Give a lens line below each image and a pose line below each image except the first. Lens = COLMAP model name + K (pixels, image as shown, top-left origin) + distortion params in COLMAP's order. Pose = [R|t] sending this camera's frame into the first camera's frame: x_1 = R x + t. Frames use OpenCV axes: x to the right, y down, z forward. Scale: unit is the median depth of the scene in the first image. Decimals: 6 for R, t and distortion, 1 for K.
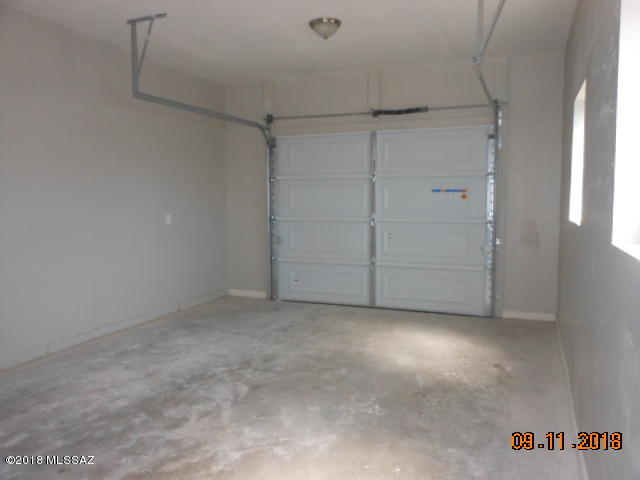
lens RADIAL K [[514.6, 0, 318.5], [0, 514.6, 239.0], [0, 0, 1]] dist [-0.010751, -0.003011]
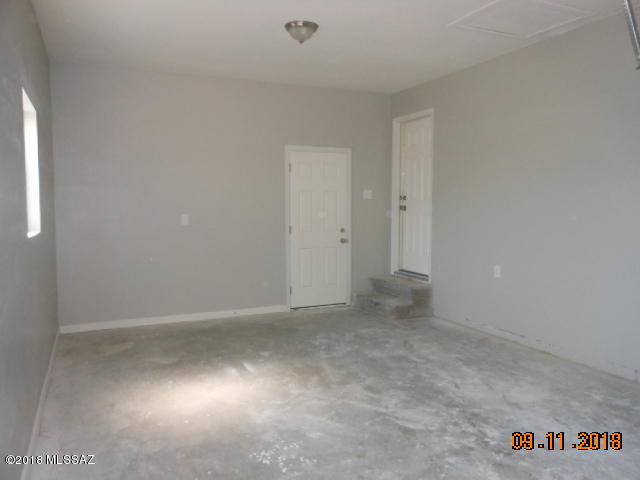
lens RADIAL K [[514.6, 0, 318.4], [0, 514.6, 241.0], [0, 0, 1]] dist [-0.010751, -0.003011]
pose [[-0.690972, 0.067472, -0.719726, 0.637471], [-0.046900, 0.989352, 0.137775, -0.148288], [0.721359, 0.128954, -0.680450, 1.597421]]
